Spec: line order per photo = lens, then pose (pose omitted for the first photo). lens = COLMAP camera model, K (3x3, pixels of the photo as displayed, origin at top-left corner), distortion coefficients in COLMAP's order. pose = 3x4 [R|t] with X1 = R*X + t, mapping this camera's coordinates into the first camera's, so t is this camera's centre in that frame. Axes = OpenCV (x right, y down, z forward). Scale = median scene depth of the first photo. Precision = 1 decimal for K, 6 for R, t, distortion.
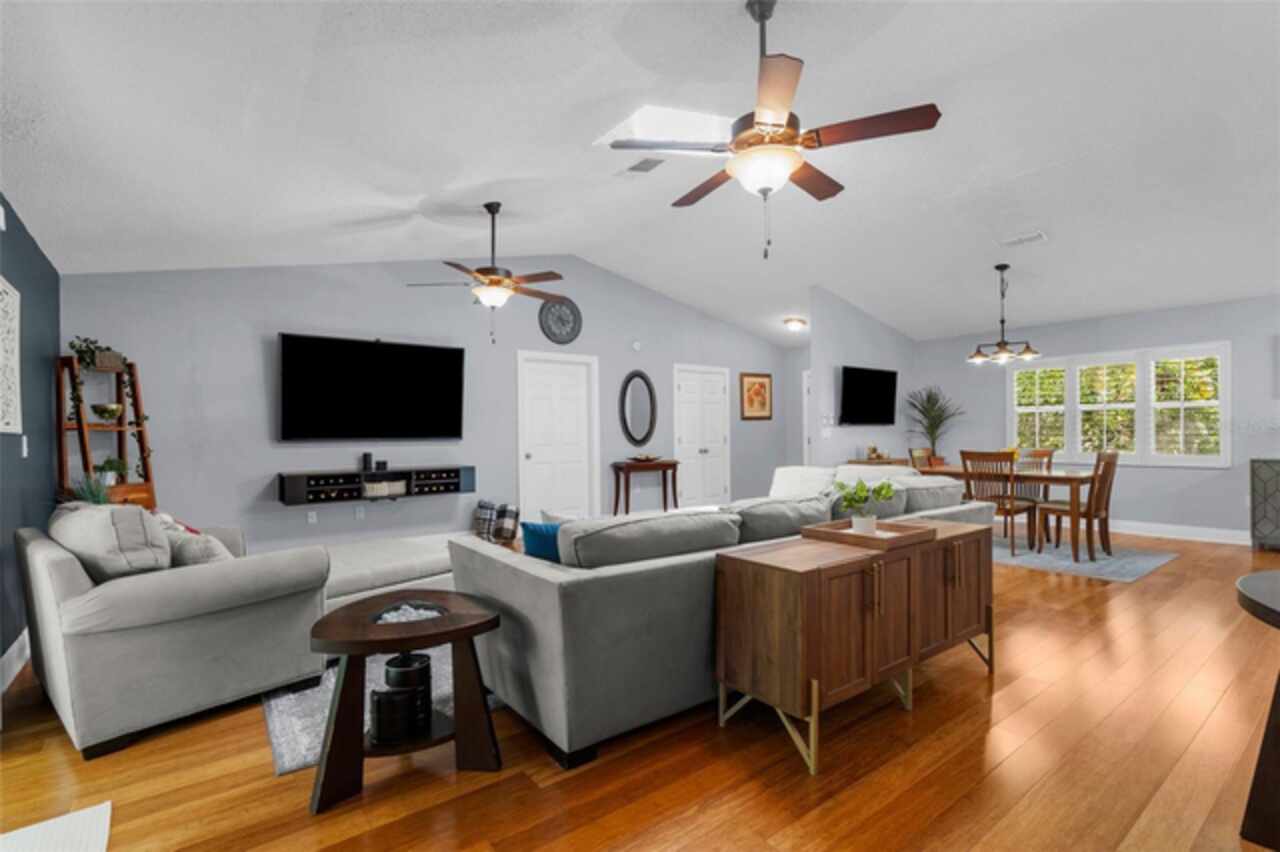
lens RADIAL K [[605.1, 0, 641.9], [0, 605.1, 428.1], [0, 0, 1]] dist [-0.004426, 0.002446]
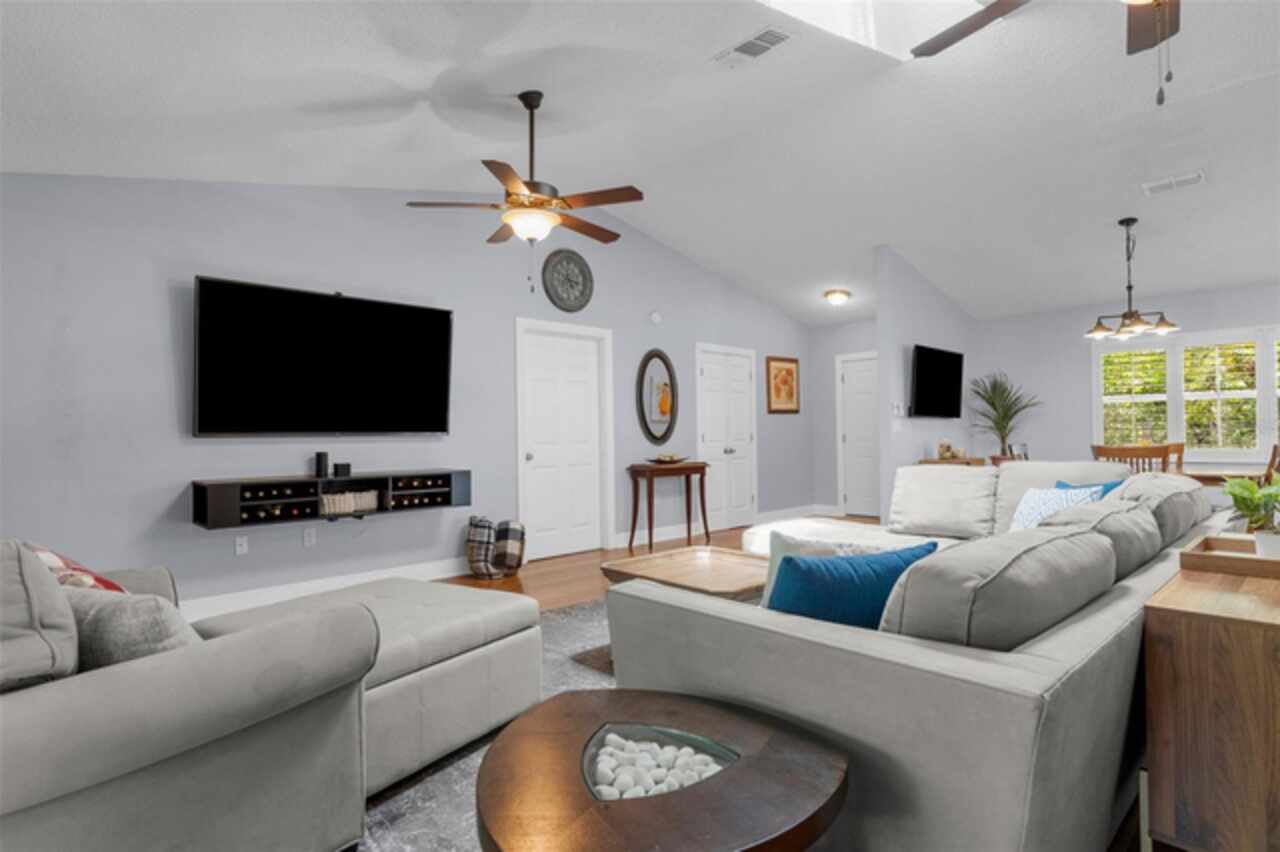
lens RADIAL K [[666.9, 0, 636.9], [0, 666.9, 422.8], [0, 0, 1]] dist [-0.000806, 0.001247]
pose [[0.994230, -0.000901, 0.107268, -0.156601], [0.002521, 0.999885, -0.014964, 0.017563], [-0.107242, 0.015148, 0.994118, 0.166485]]
